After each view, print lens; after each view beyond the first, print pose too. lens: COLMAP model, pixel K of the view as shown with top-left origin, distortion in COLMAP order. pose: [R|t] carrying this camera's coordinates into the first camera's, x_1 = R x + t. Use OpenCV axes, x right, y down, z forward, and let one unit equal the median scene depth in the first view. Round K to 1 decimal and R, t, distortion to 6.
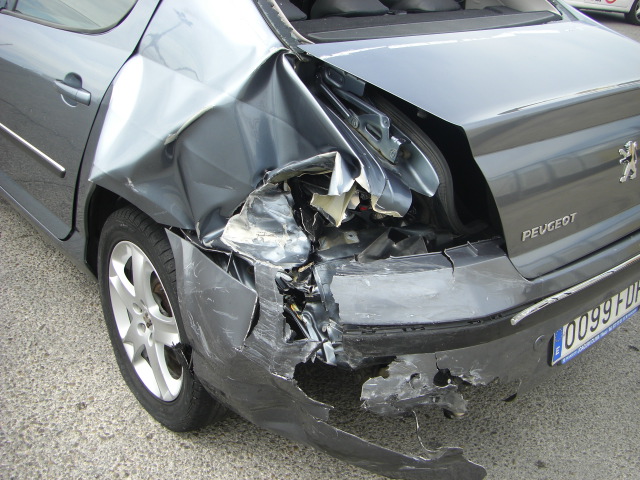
lens RADIAL K [[724.8, 0, 319.4], [0, 724.8, 234.9], [0, 0, 1]] dist [-0.183474, 0.126512]
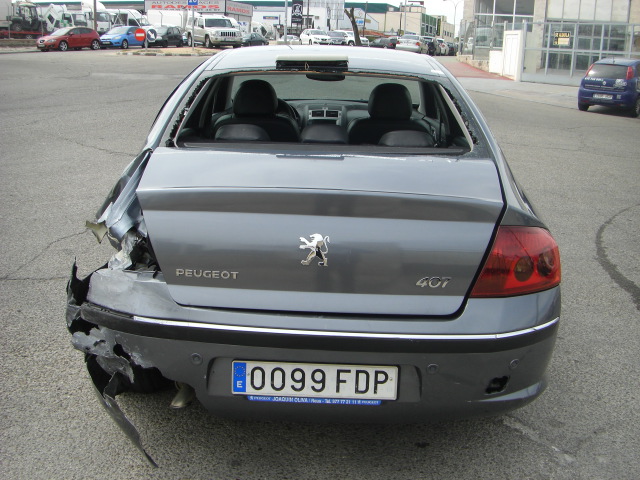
lens RADIAL K [[724.8, 0, 319.4], [0, 724.8, 234.9], [0, 0, 1]] dist [-0.183474, 0.126512]
pose [[0.736957, 0.138350, -0.661630, 1.333760], [-0.281081, 0.952910, -0.113823, 0.013268], [0.614727, 0.269854, 0.741141, 0.051260]]
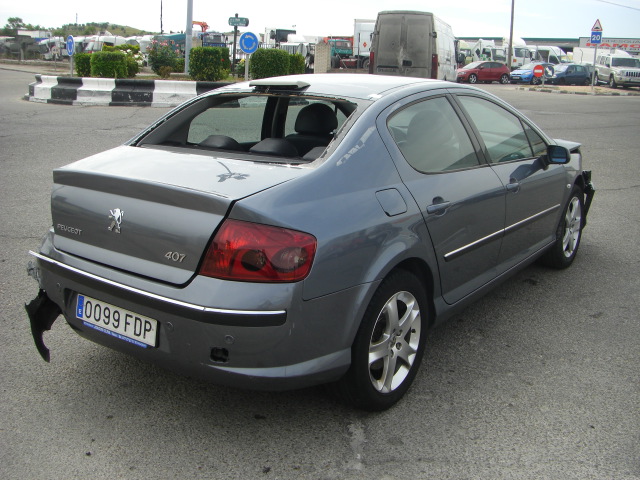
lens RADIAL K [[724.8, 0, 319.4], [0, 724.8, 234.9], [0, 0, 1]] dist [-0.183474, 0.126512]
pose [[0.230907, 0.171607, -0.957723, 2.282958], [-0.438208, 0.897183, 0.055107, -0.396711], [0.868709, 0.406957, 0.282365, 0.988103]]
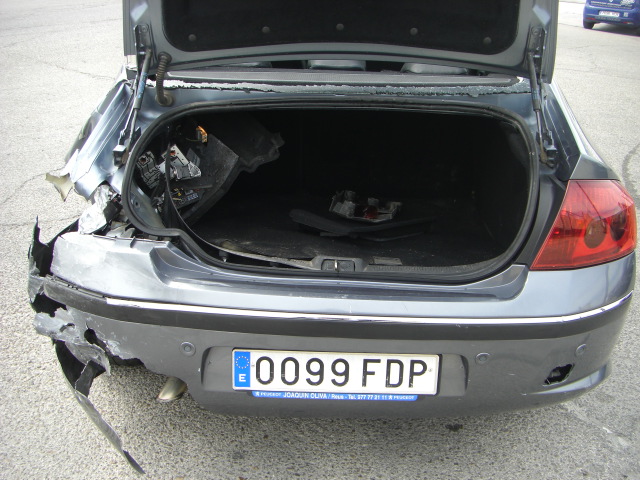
lens RADIAL K [[724.8, 0, 319.4], [0, 724.8, 234.9], [0, 0, 1]] dist [-0.183474, 0.126512]
pose [[0.744643, 0.205692, -0.634978, 1.098136], [-0.274282, 0.961596, -0.010157, -0.060622], [0.608503, 0.181727, 0.772463, 0.229728]]
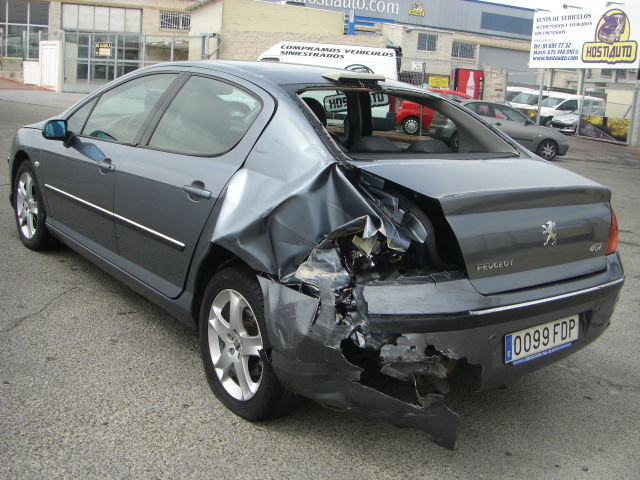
lens RADIAL K [[724.8, 0, 319.4], [0, 724.8, 234.9], [0, 0, 1]] dist [-0.183474, 0.126512]
pose [[0.999161, 0.018024, -0.036782, -0.023753], [-0.026222, 0.971317, -0.236339, 0.303878], [0.031468, 0.237105, 0.970974, -0.607180]]
